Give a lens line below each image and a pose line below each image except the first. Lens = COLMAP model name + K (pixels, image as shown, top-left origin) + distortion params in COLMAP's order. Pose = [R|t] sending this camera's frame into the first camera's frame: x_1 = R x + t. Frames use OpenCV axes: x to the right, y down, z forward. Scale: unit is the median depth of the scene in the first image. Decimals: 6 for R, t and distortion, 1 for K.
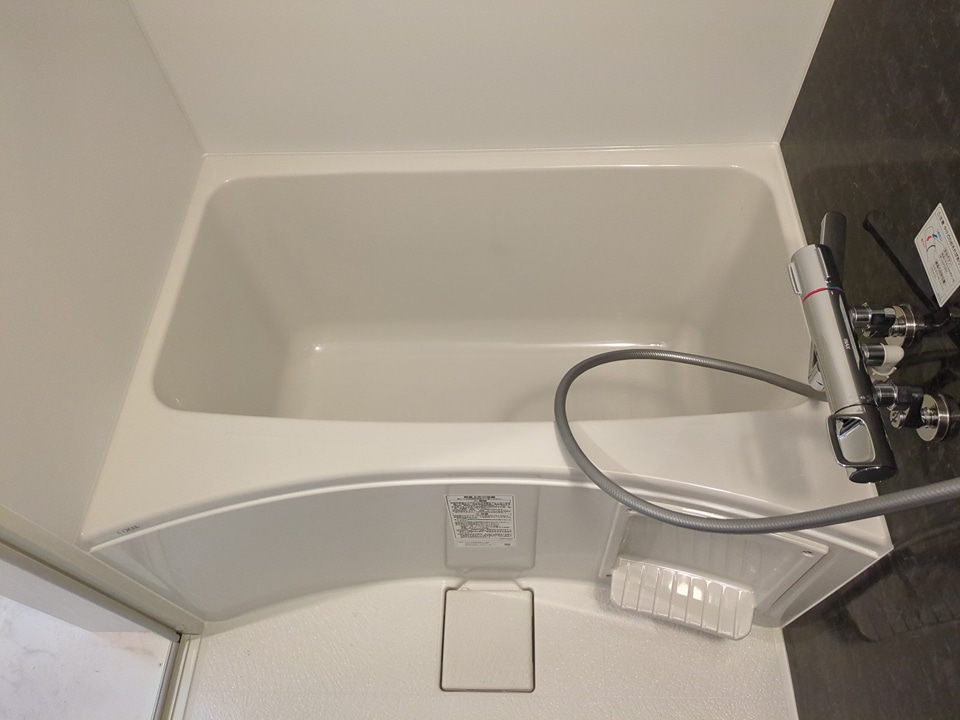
lens RADIAL K [[716.7, 0, 480.0], [0, 716.7, 360.0], [0, 0, 1]] dist [0.036639, -0.001509]
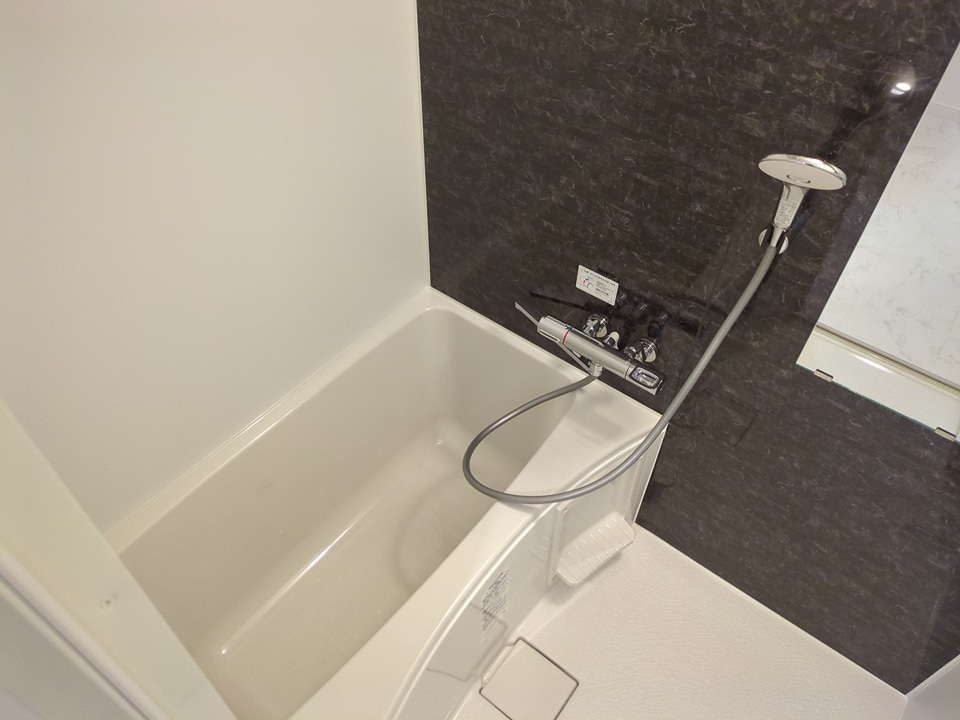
lens RADIAL K [[716.7, 0, 480.0], [0, 716.7, 360.0], [0, 0, 1]] dist [0.036639, -0.001509]
pose [[0.584304, -0.535114, 0.610116, -0.541405], [0.649252, 0.759290, 0.044166, -0.180525], [-0.486889, 0.370313, 0.791080, -0.196303]]
